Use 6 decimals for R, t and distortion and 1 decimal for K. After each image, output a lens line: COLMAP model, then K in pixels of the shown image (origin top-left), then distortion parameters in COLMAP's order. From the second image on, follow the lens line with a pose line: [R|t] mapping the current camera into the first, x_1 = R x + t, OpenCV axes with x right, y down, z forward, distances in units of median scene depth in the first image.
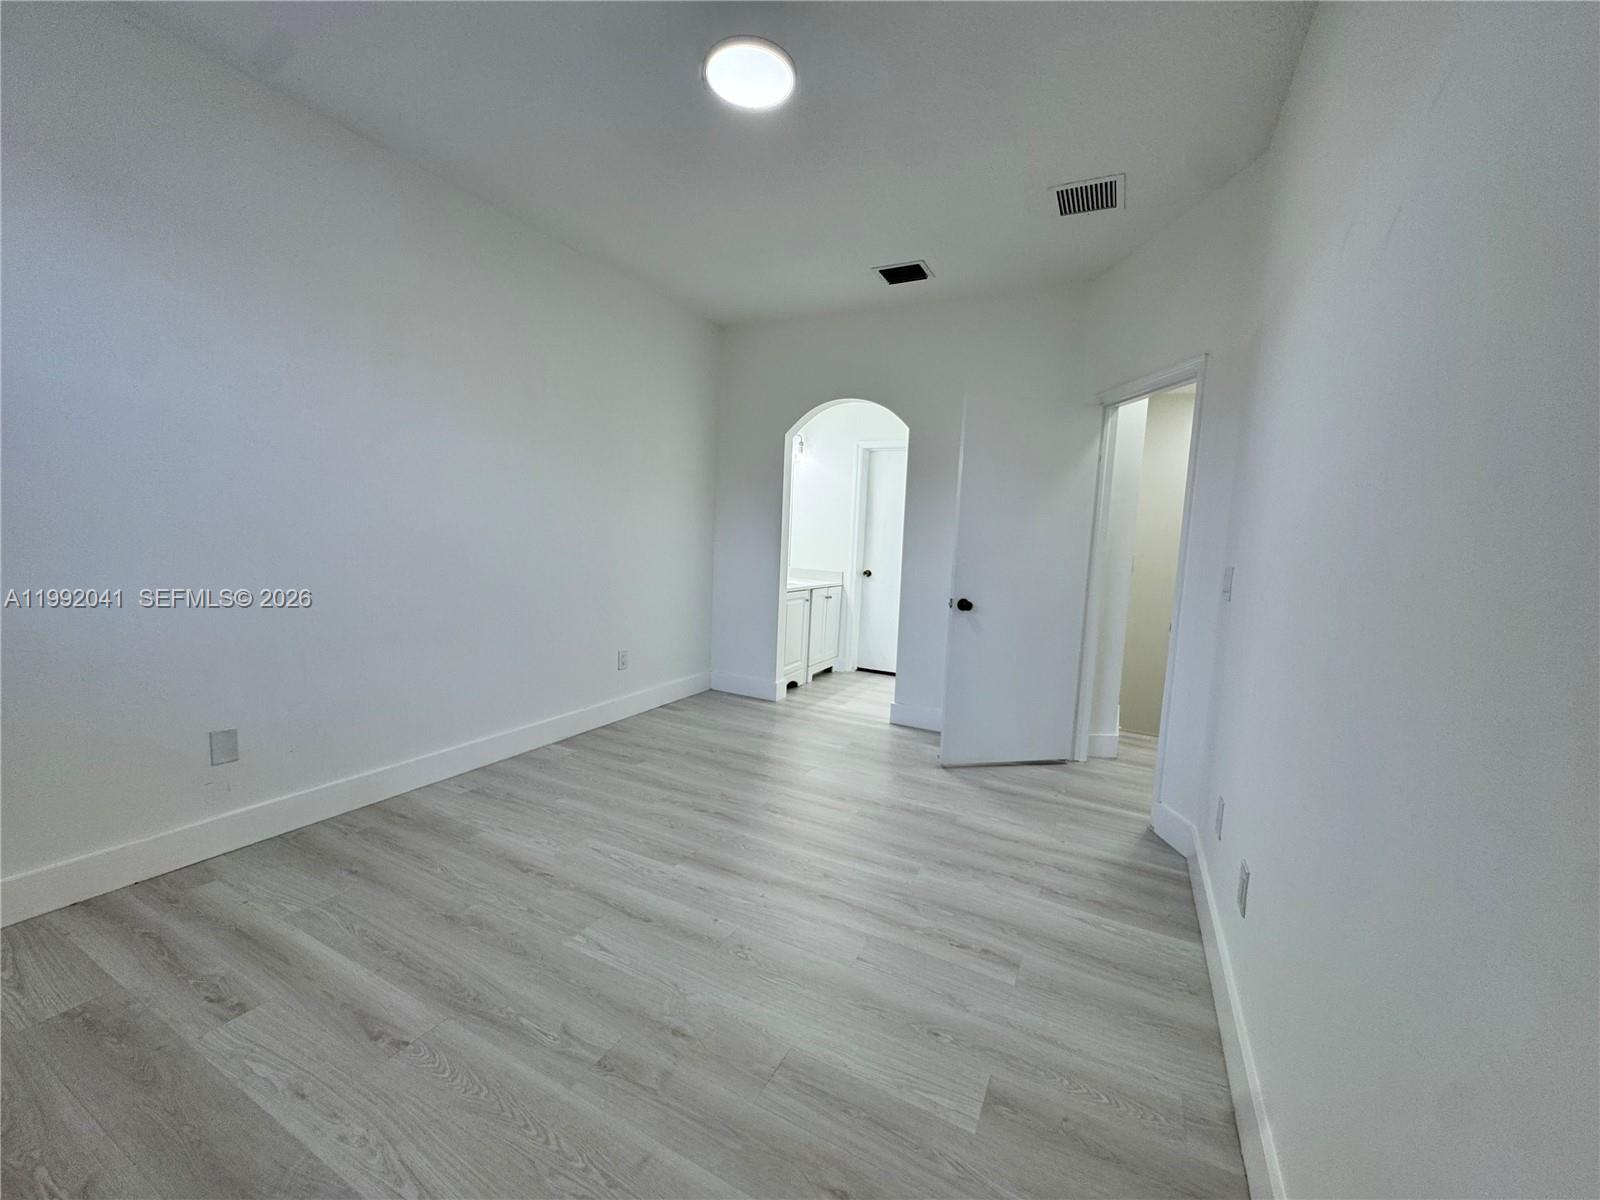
lens RADIAL K [[632.3, 0, 800.0], [0, 632.3, 600.0], [0, 0, 1]] dist [-0.015473, 0.000389]
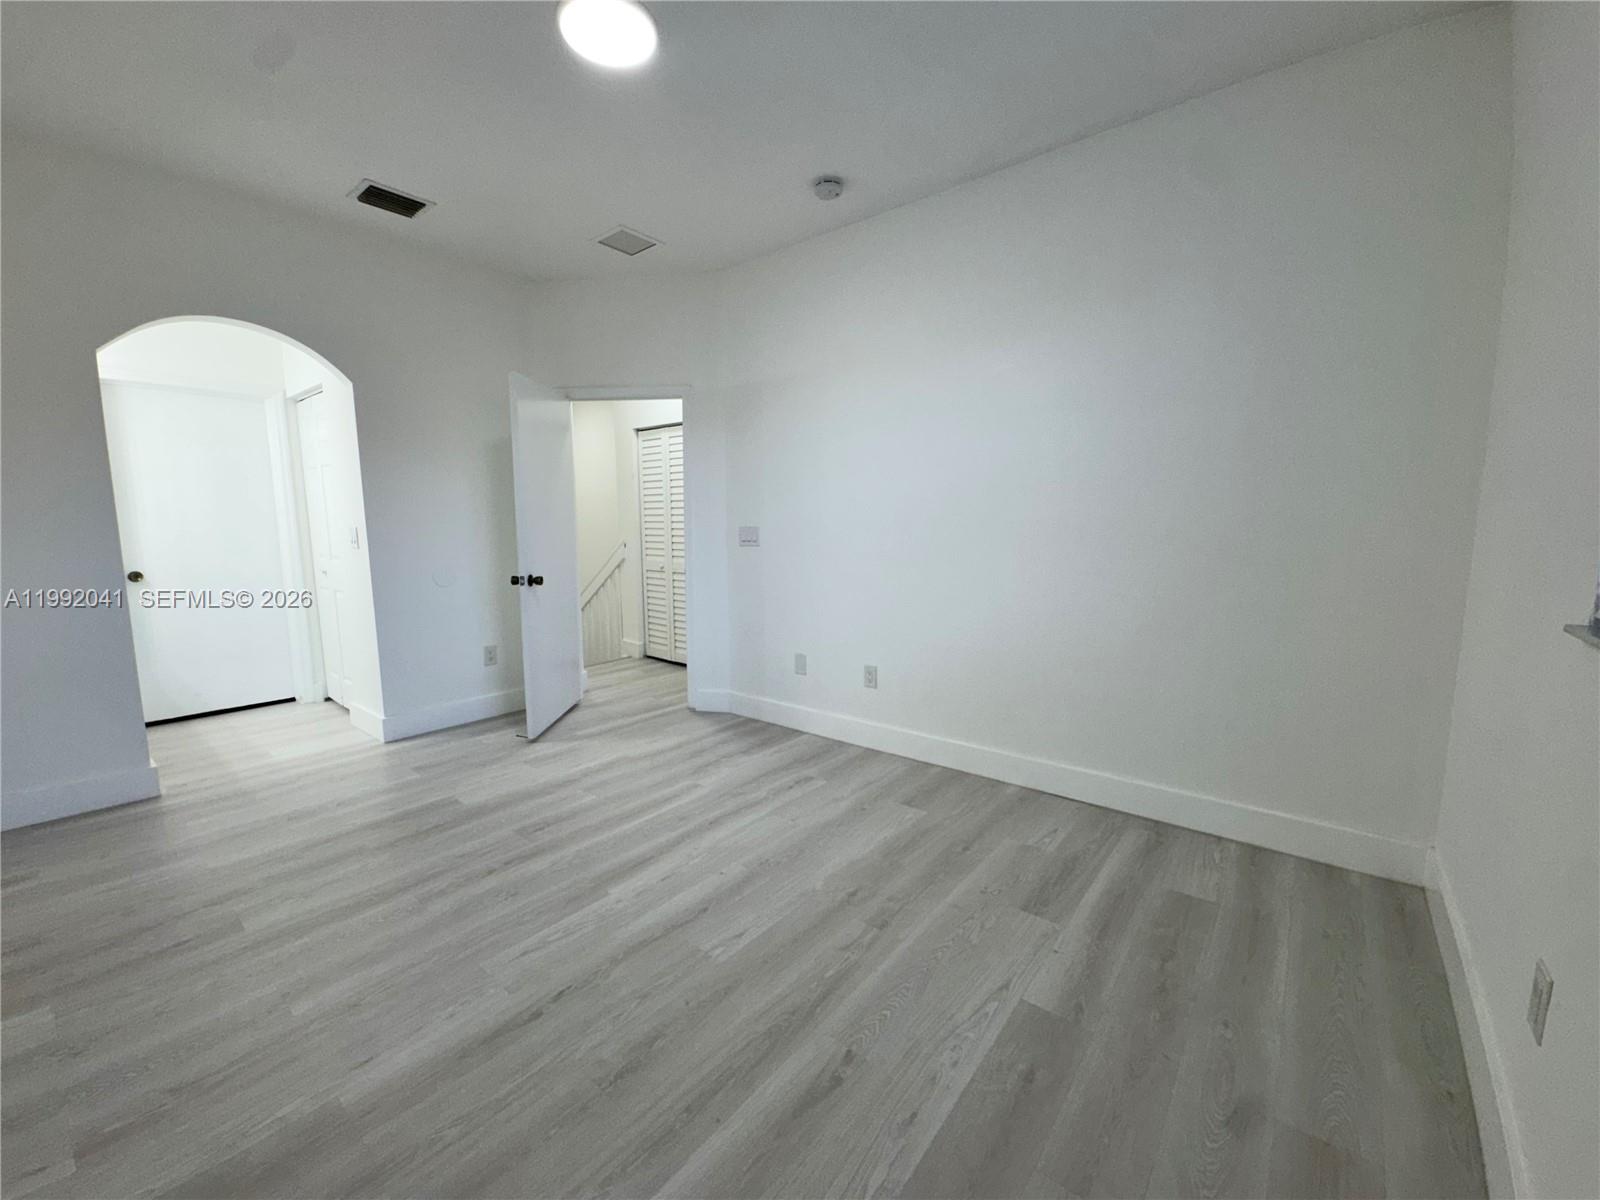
lens RADIAL K [[632.3, 0, 800.0], [0, 632.3, 600.0], [0, 0, 1]] dist [-0.015473, 0.000389]
pose [[0.214499, -0.168509, 0.962079, -0.845100], [0.114406, 0.982559, 0.146589, -0.080362], [-0.970001, 0.078624, 0.230036, 0.453498]]
